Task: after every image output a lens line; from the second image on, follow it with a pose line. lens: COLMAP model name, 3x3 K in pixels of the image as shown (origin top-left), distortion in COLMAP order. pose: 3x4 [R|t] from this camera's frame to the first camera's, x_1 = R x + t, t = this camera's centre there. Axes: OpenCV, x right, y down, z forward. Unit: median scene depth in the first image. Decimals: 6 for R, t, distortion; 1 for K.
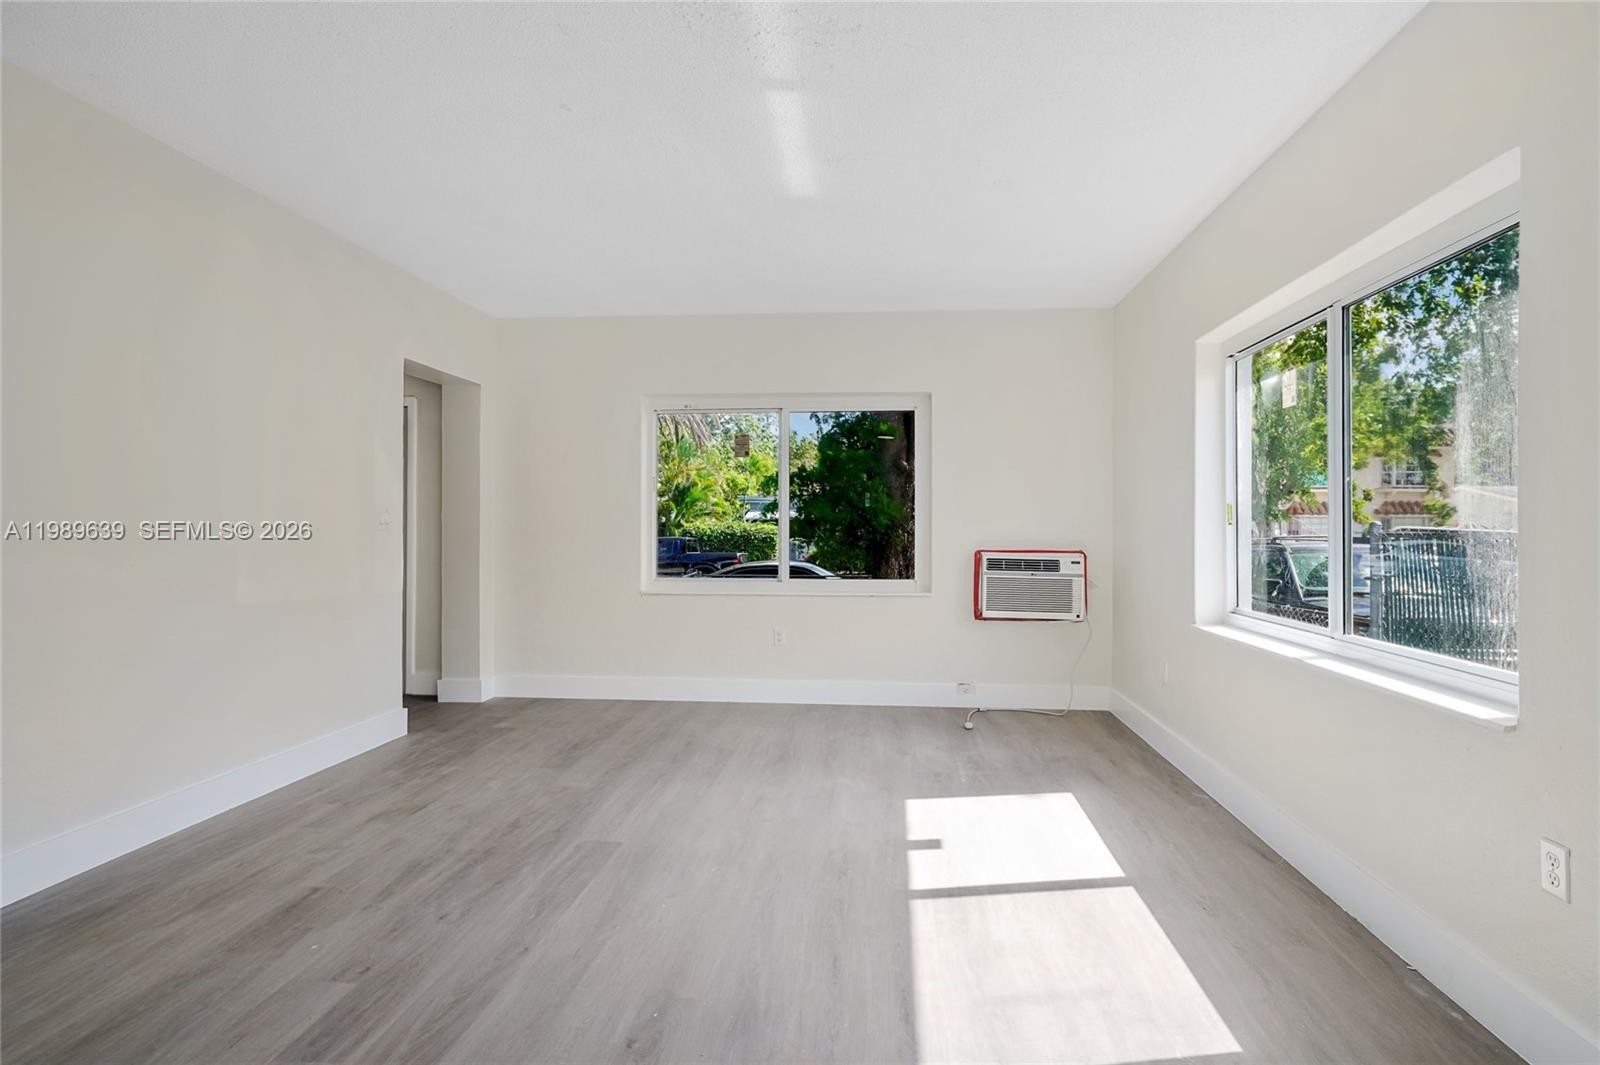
lens RADIAL K [[858.0, 0, 800.5], [0, 858.0, 530.8], [0, 0, 1]] dist [0.001047, 0.000363]
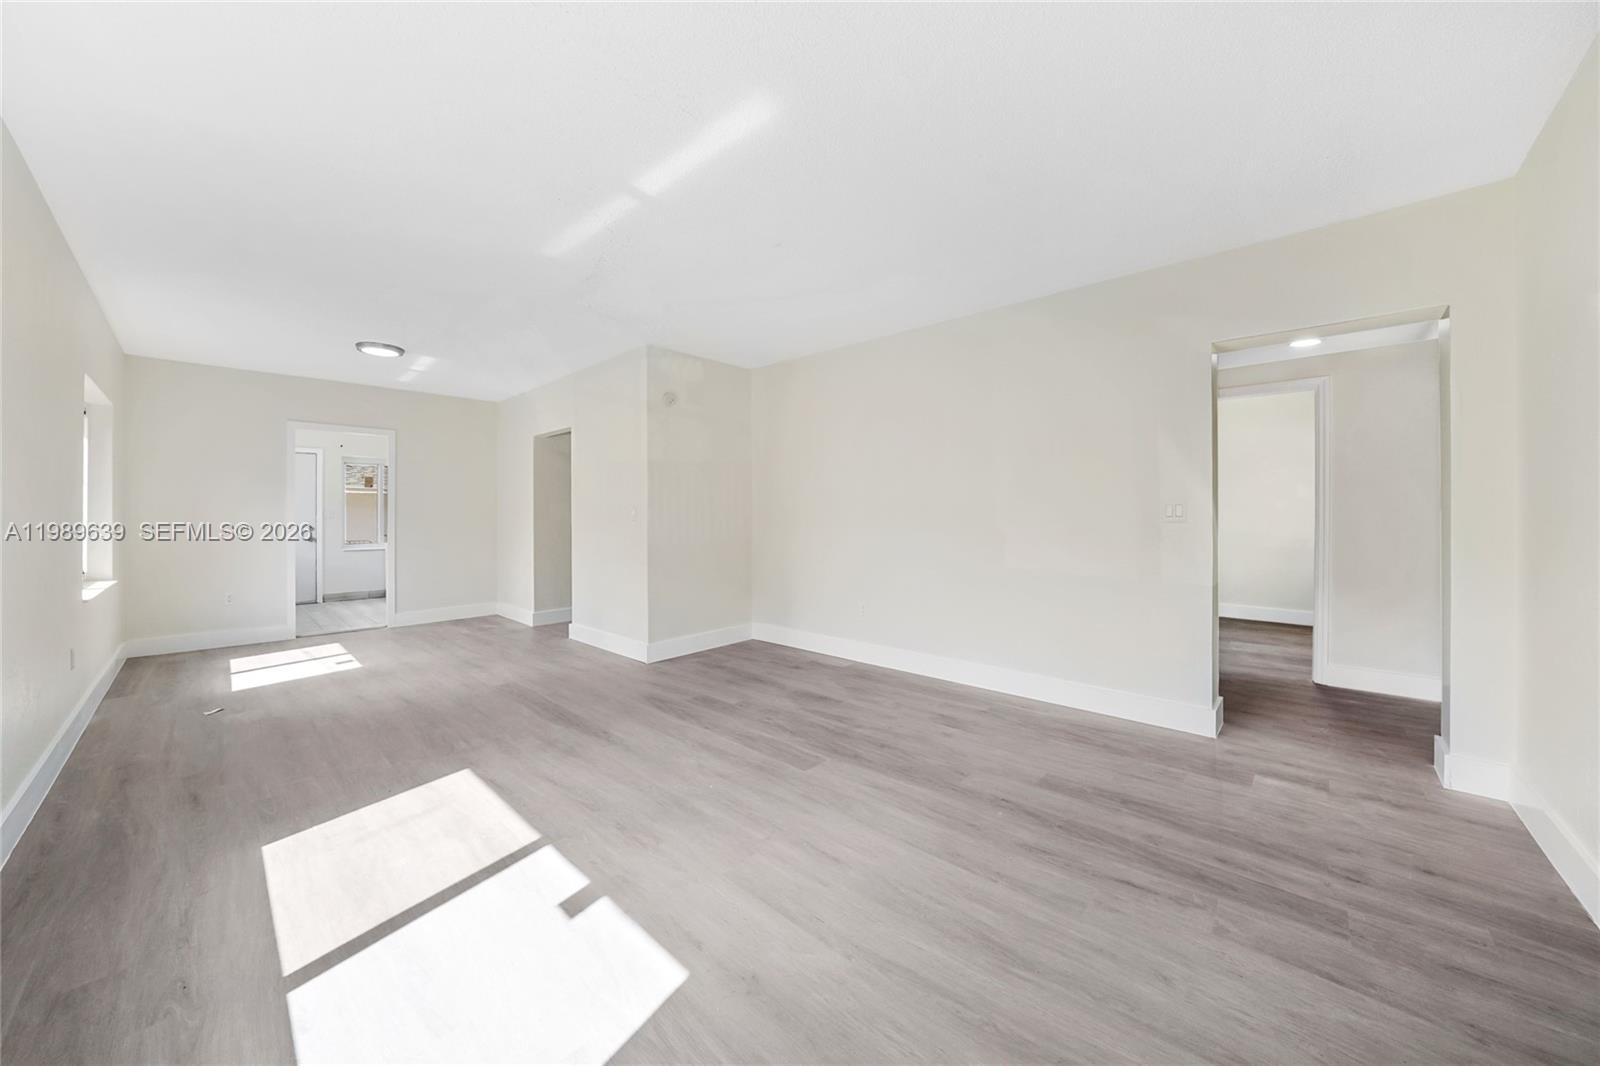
lens RADIAL K [[554.5, 0, 807.0], [0, 554.5, 516.5], [0, 0, 1]] dist [-0.011864, 0.000610]
pose [[-0.601194, 0.000299, -0.799103, 0.500331], [-0.003646, 0.999988, 0.003118, -0.014116], [0.799094, 0.004788, -0.601186, 1.693928]]
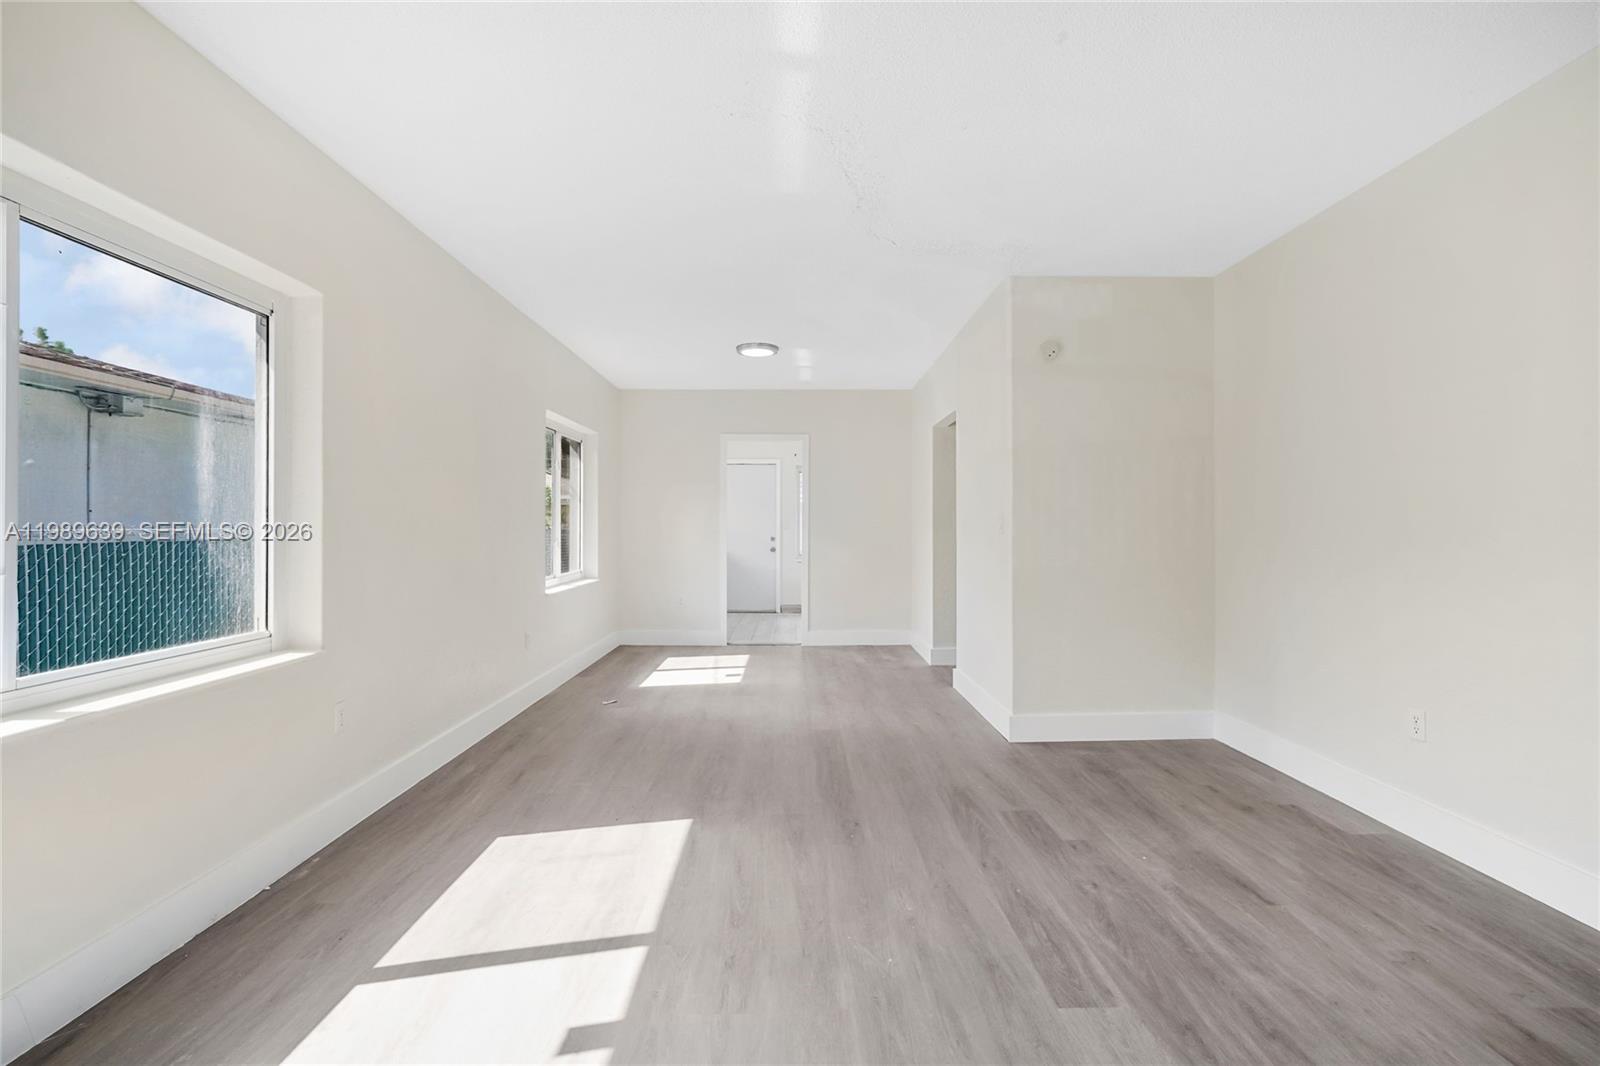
lens RADIAL K [[732.2, 0, 803.9], [0, 732.2, 520.4], [0, 0, 1]] dist [-0.003081, 0.001558]
pose [[-0.992548, -0.005949, -0.121713, 0.067212], [-0.005427, 0.999975, -0.004620, -0.012117], [0.121737, -0.003925, -0.992555, 1.752718]]
